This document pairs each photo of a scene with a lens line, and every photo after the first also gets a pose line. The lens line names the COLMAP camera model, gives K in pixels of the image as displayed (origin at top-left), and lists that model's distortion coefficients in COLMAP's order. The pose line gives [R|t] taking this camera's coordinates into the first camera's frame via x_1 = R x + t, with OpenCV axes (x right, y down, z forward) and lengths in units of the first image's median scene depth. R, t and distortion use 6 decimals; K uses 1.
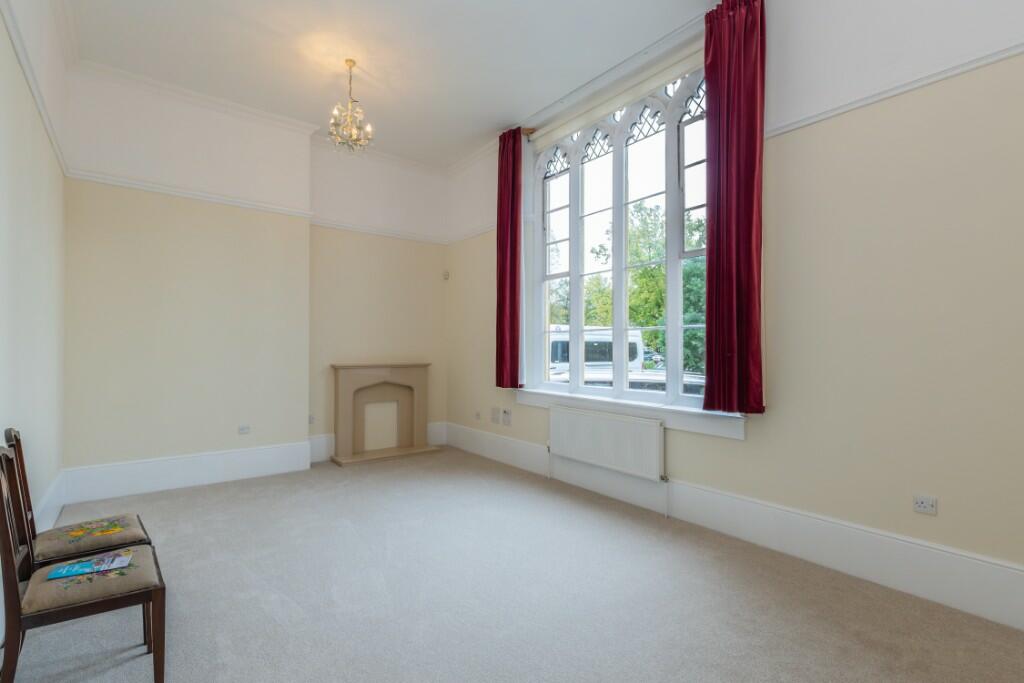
lens RADIAL K [[494.9, 0, 512.0], [0, 494.9, 341.5], [0, 0, 1]] dist [0.029730, -0.000065]
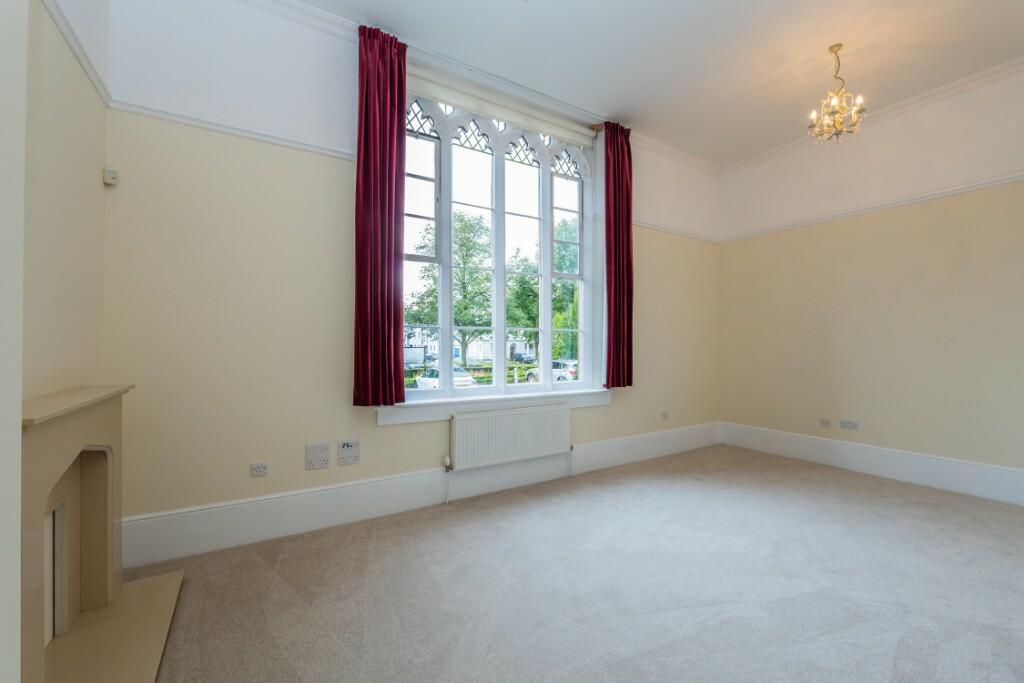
lens RADIAL K [[429.8, 0, 512.0], [0, 429.8, 341.5], [0, 0, 1]] dist [-0.002579, -0.000387]
pose [[0.079419, 0.004229, 0.996832, -0.668951], [-0.013731, 0.999901, -0.003148, 0.004807], [-0.996747, -0.013437, 0.079469, 0.876061]]
